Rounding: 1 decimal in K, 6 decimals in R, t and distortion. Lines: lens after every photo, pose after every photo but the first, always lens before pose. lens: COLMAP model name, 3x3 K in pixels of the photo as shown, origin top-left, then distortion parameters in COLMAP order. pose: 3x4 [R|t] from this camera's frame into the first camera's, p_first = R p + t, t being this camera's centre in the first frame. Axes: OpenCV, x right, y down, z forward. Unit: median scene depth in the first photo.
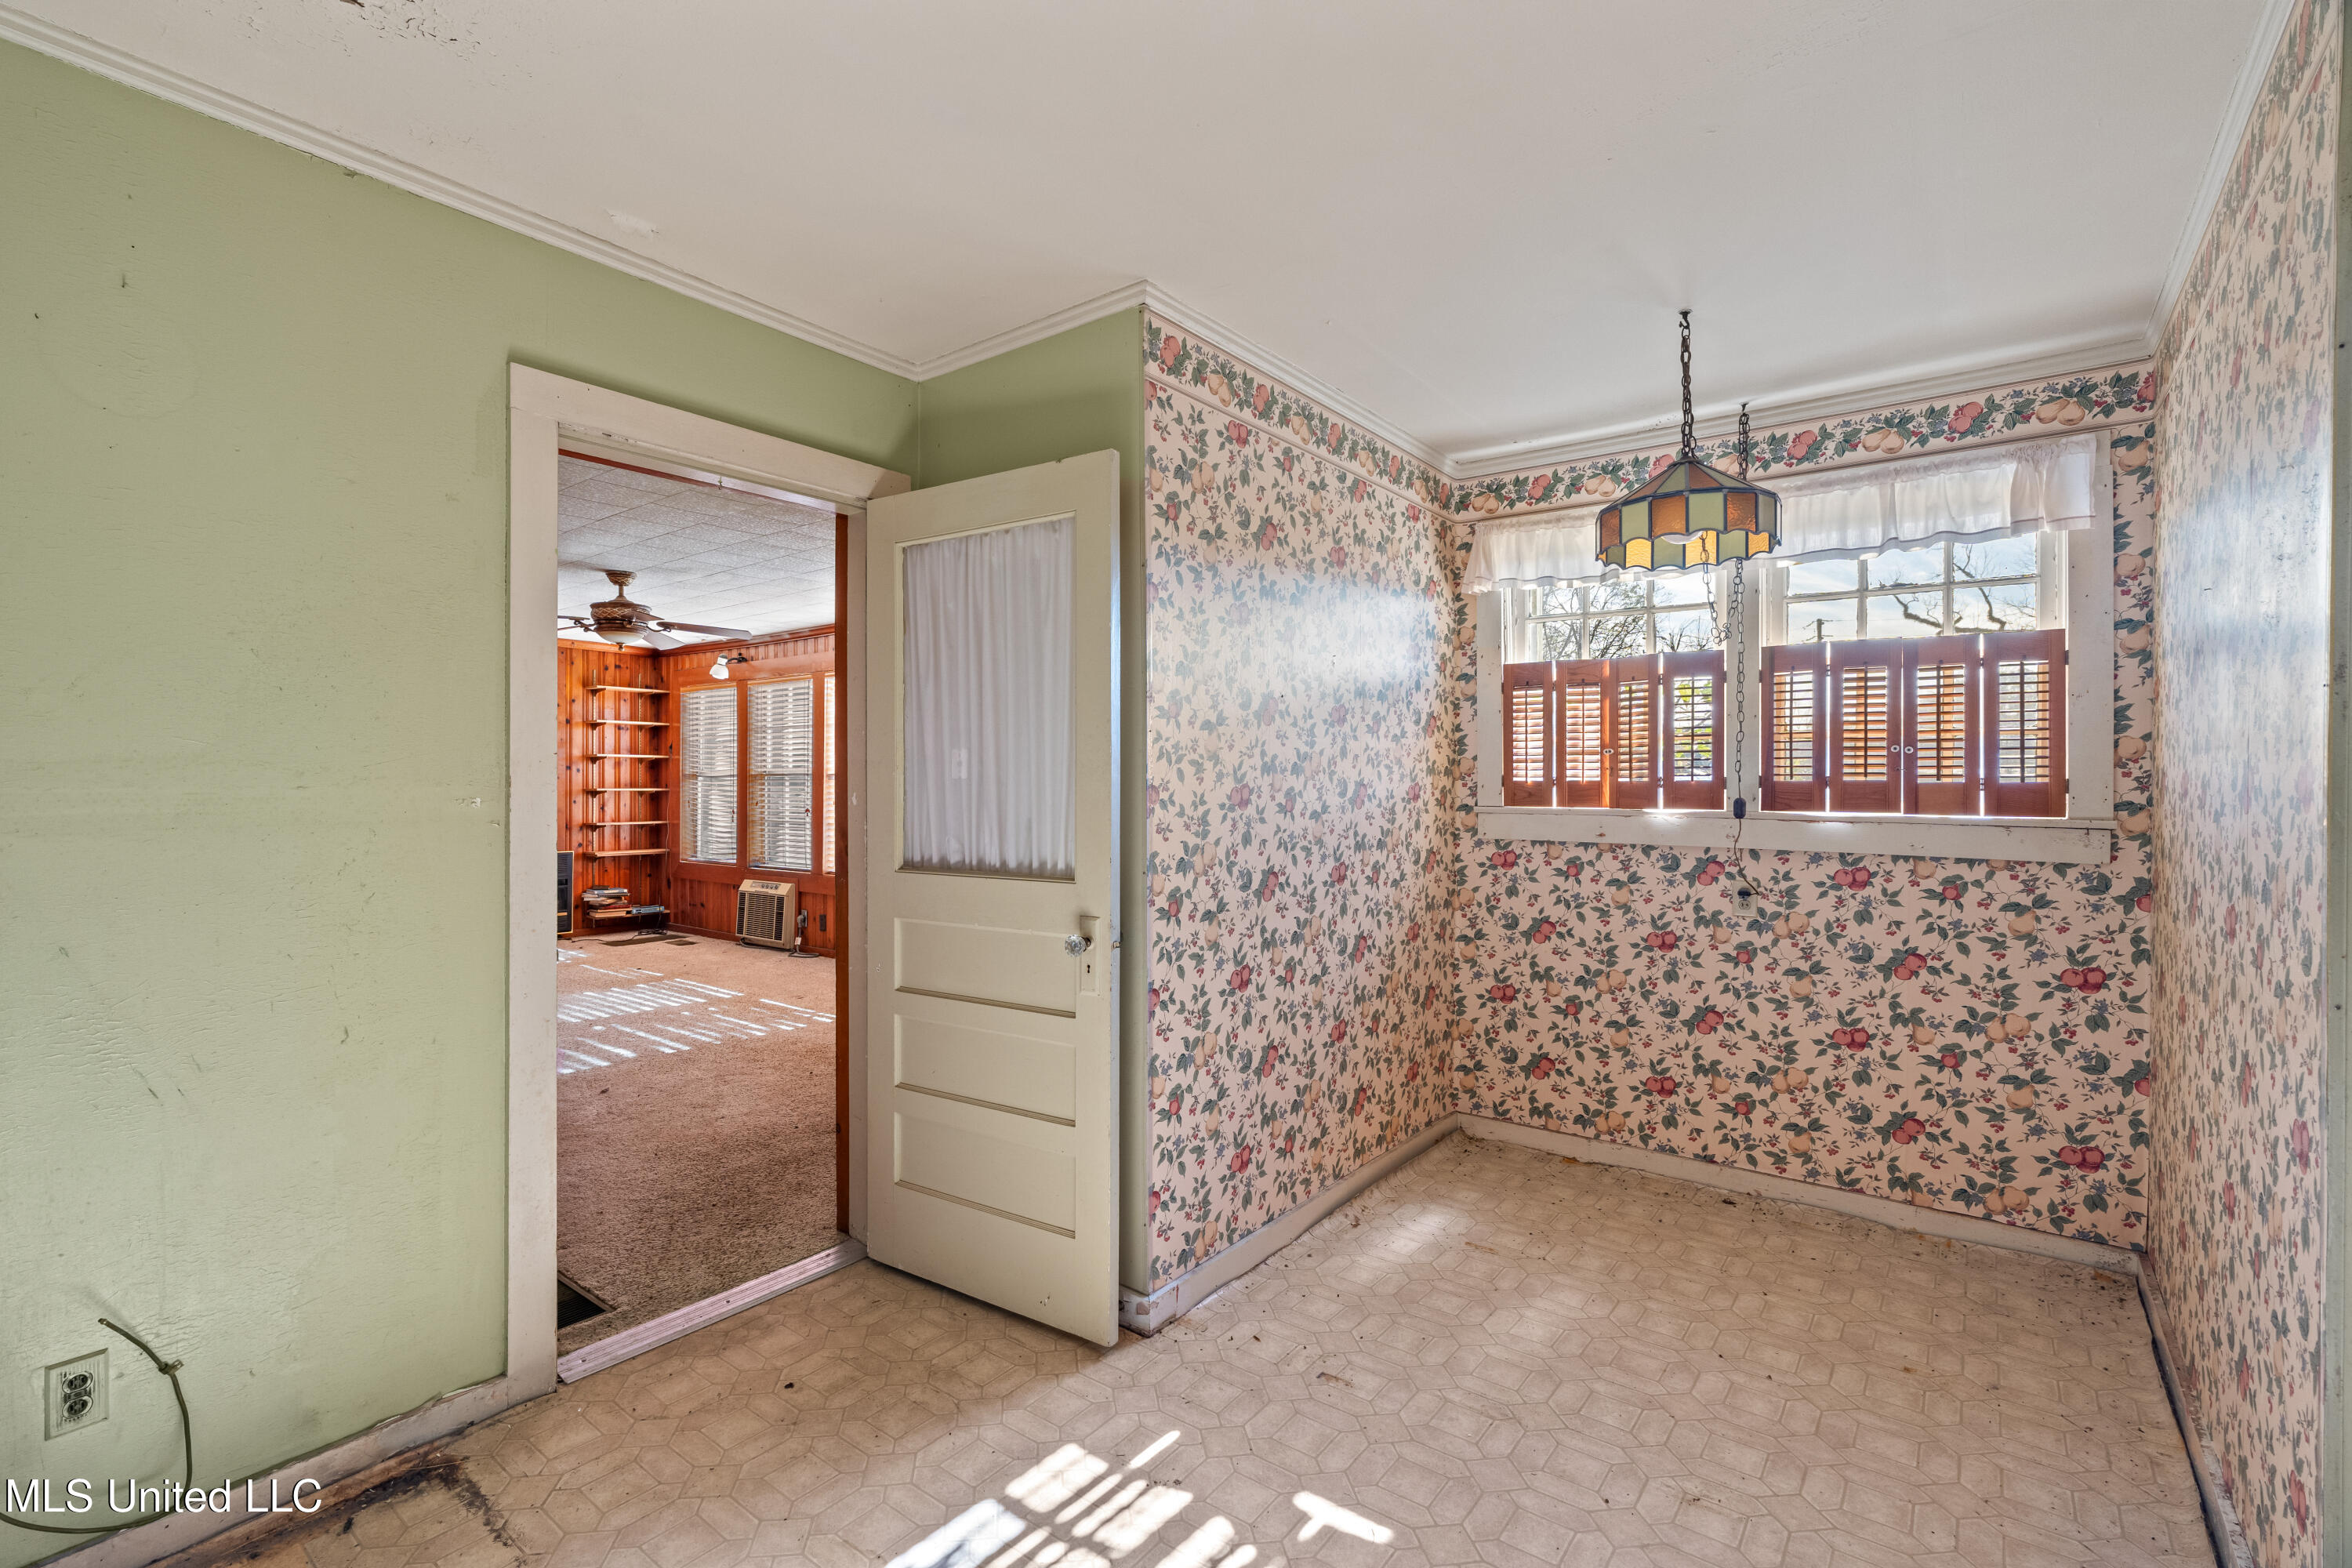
lens RADIAL K [[1062.6, 0, 1173.1], [0, 1062.6, 778.2], [0, 0, 1]] dist [0.001448, 0.000463]
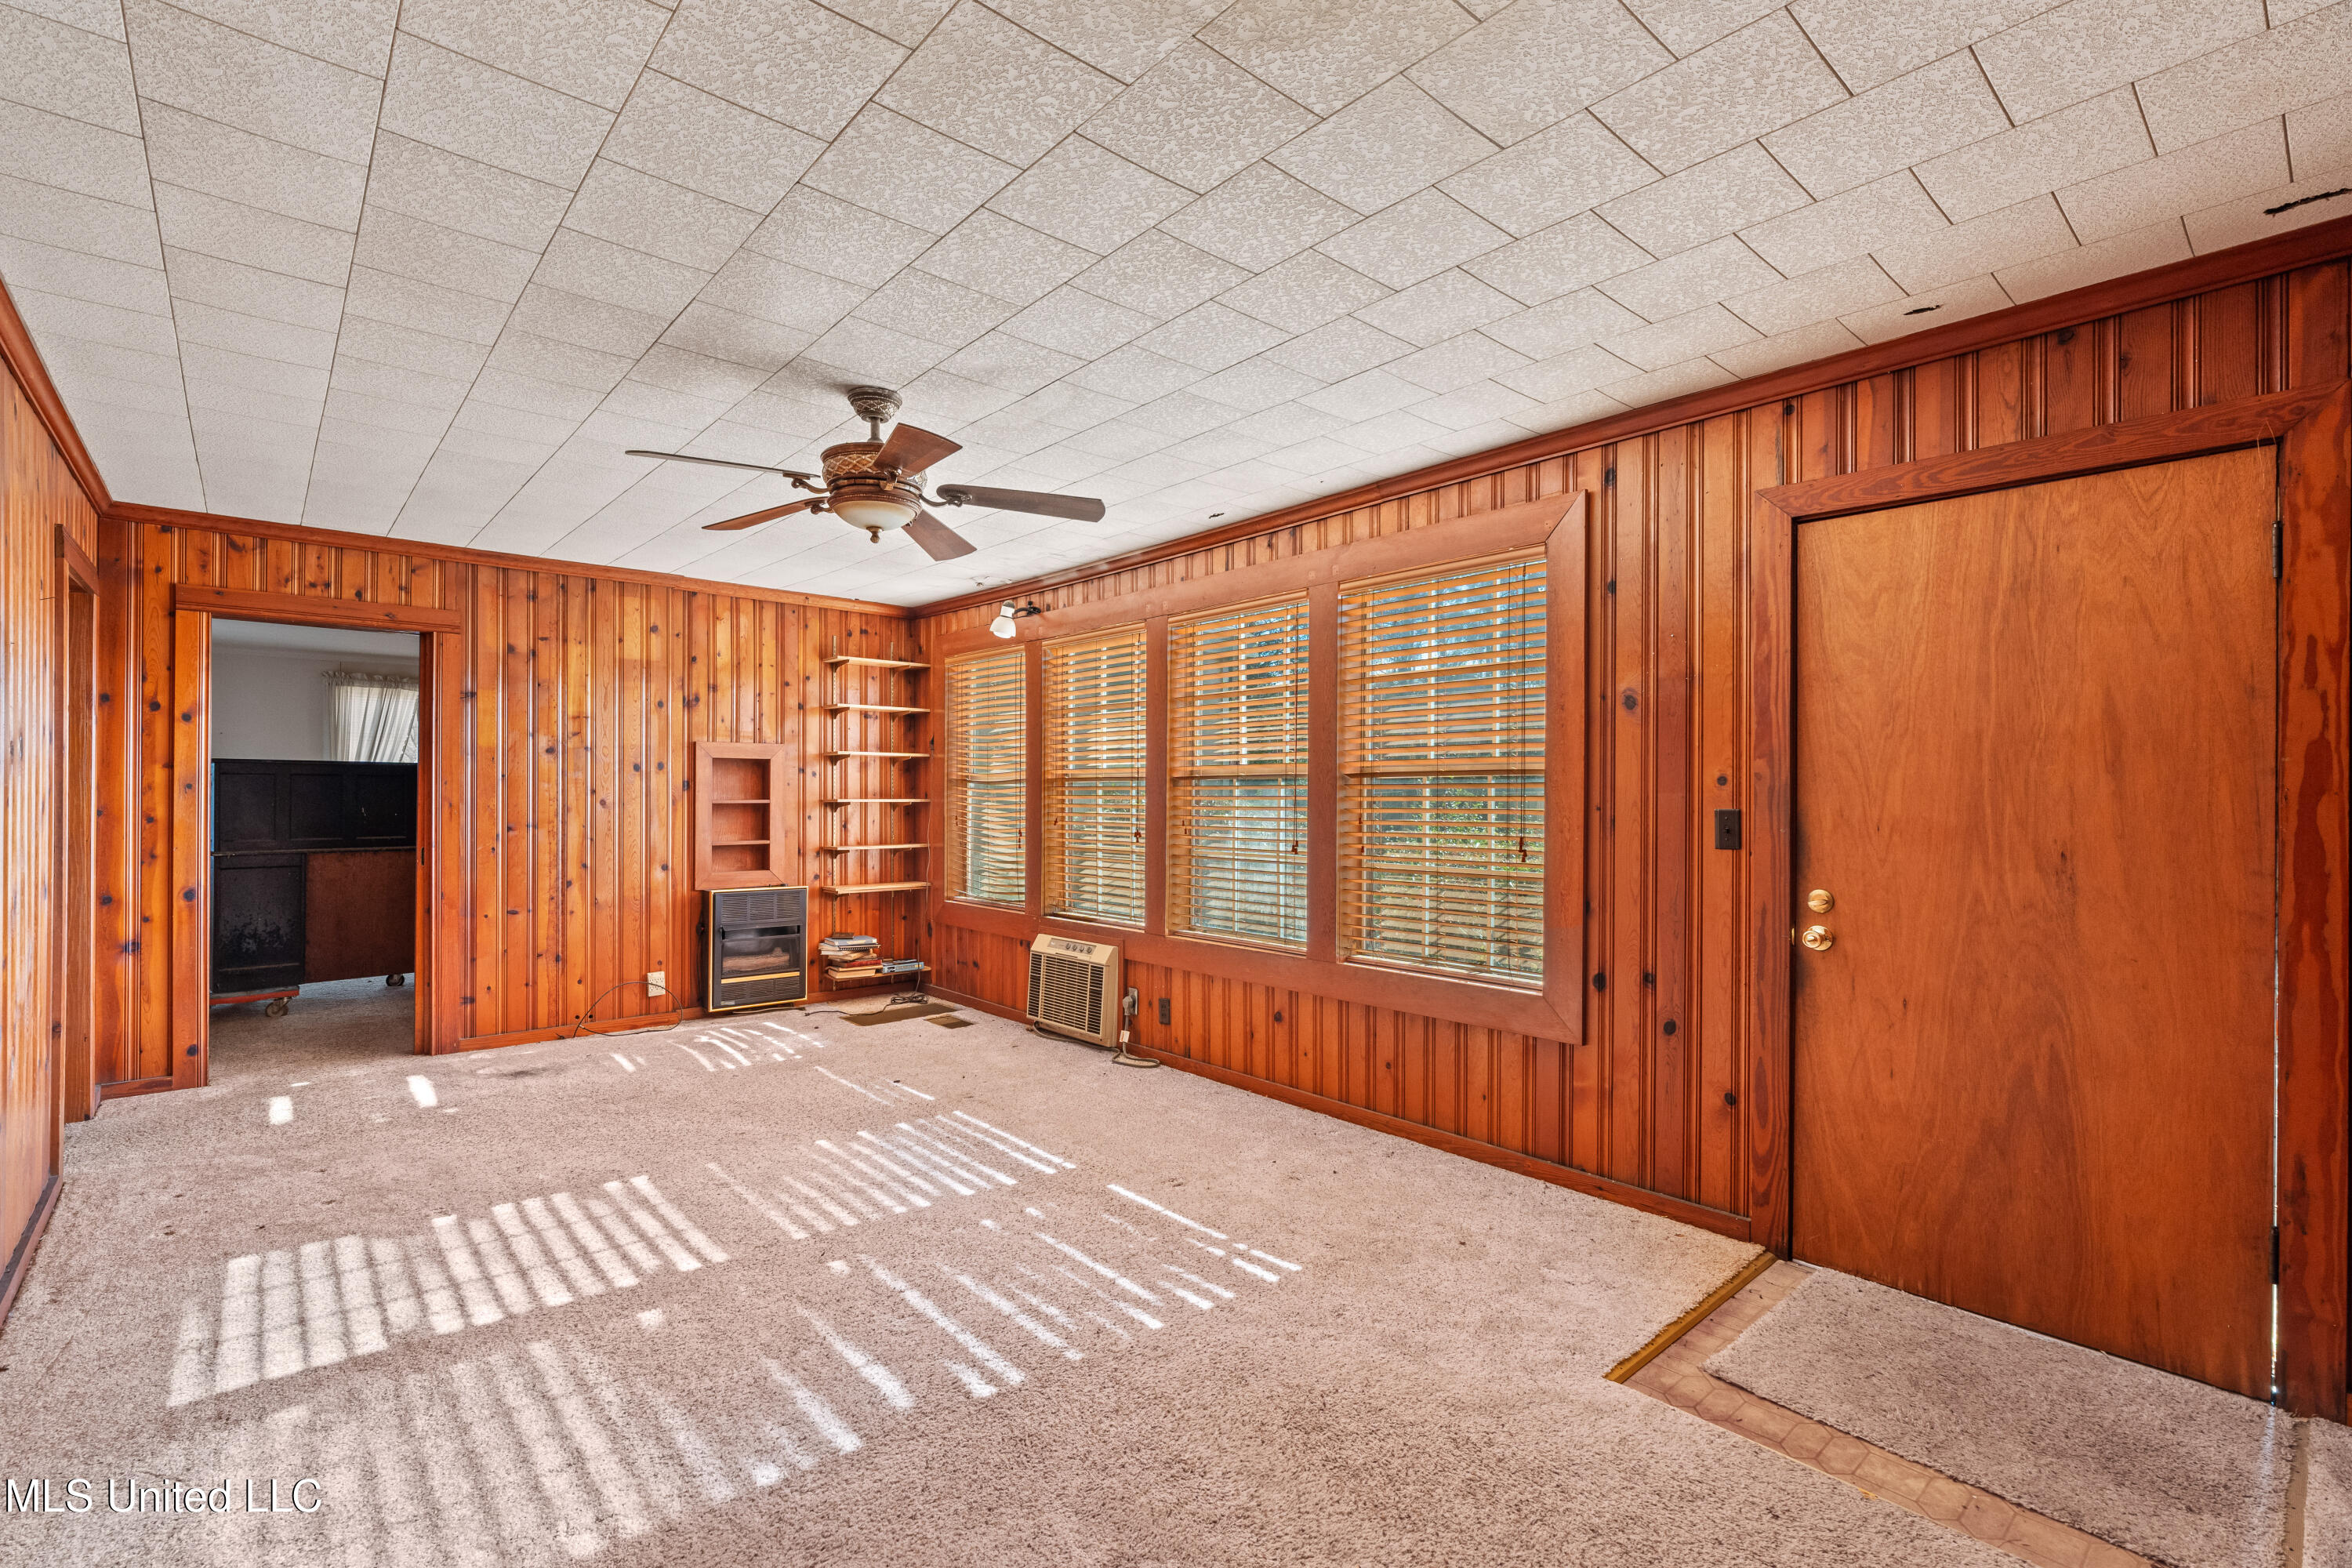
lens RADIAL K [[1062.6, 0, 1178.9], [0, 1062.6, 789.9], [0, 0, 1]] dist [0.001448, 0.000463]
pose [[0.982196, 0.000030, -0.187860, -0.180672], [0.000677, 0.999993, 0.003699, 0.000943], [0.187859, -0.003760, 0.982189, 0.338139]]
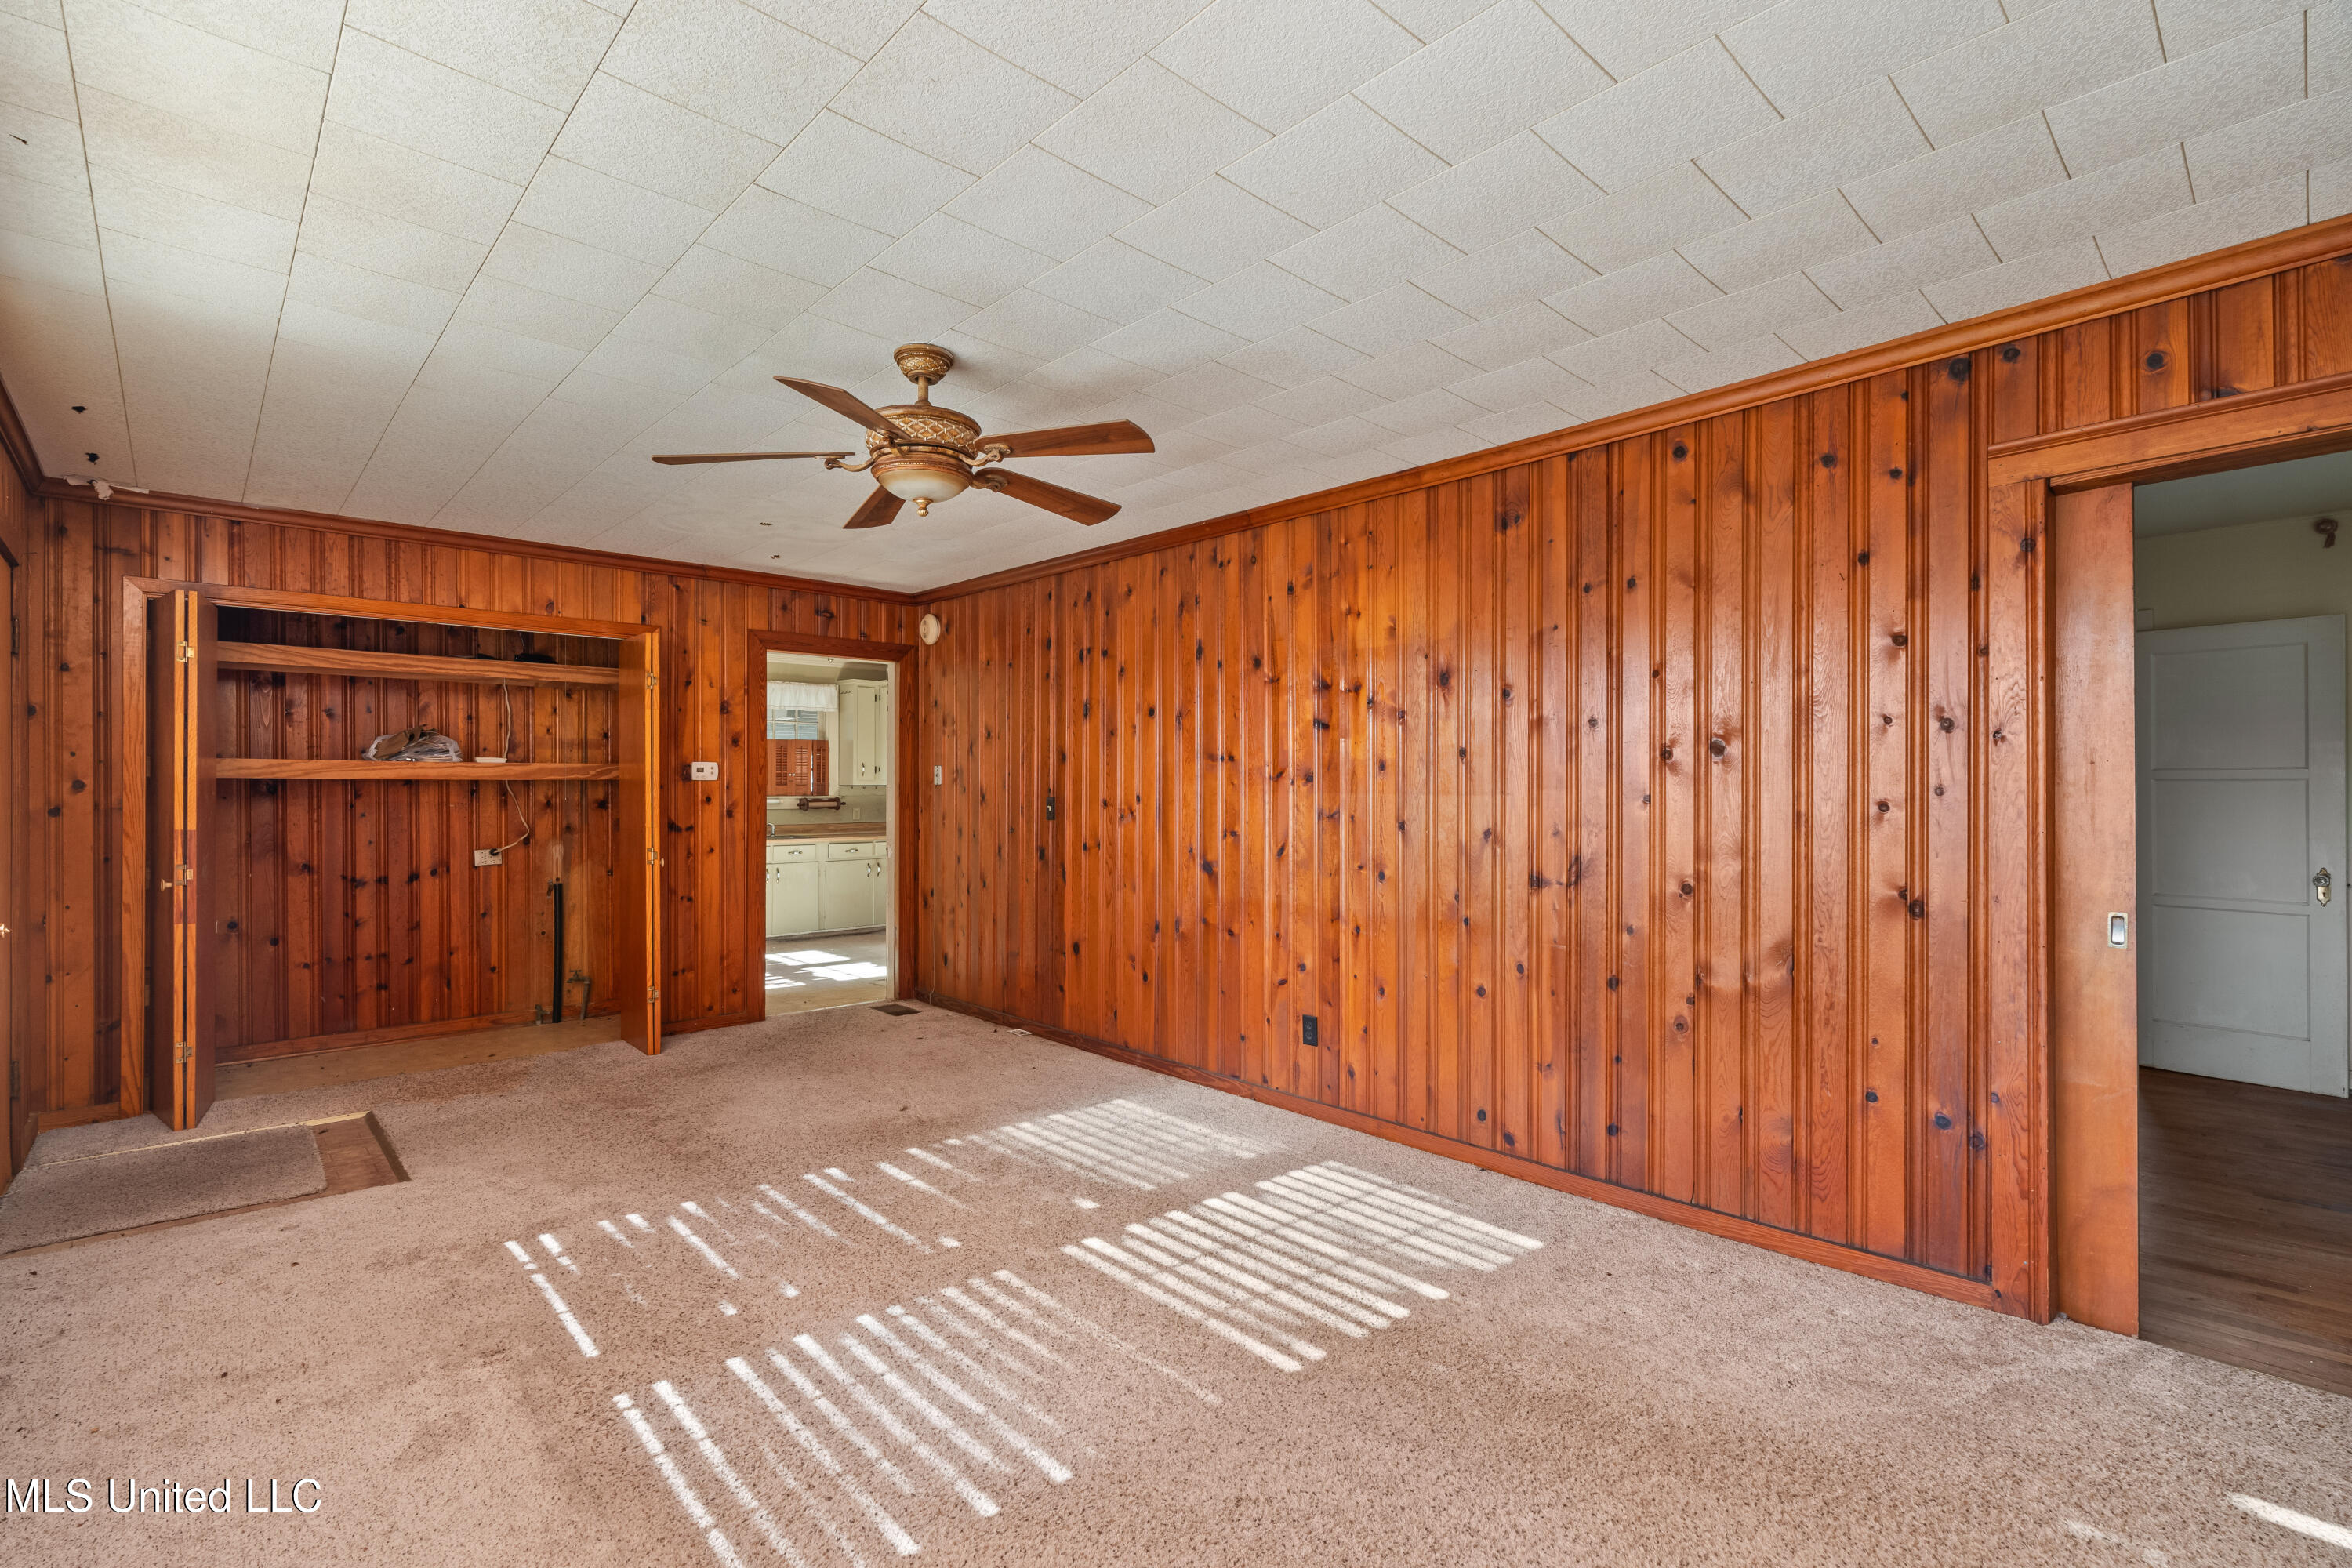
lens RADIAL K [[1062.6, 0, 1174.5], [0, 1062.6, 789.0], [0, 0, 1]] dist [0.001448, 0.000463]
pose [[-0.987312, -0.000629, 0.158791, -0.535355], [-0.001424, 0.999987, -0.004897, 0.004656], [-0.158786, -0.005061, -0.987300, 1.106789]]
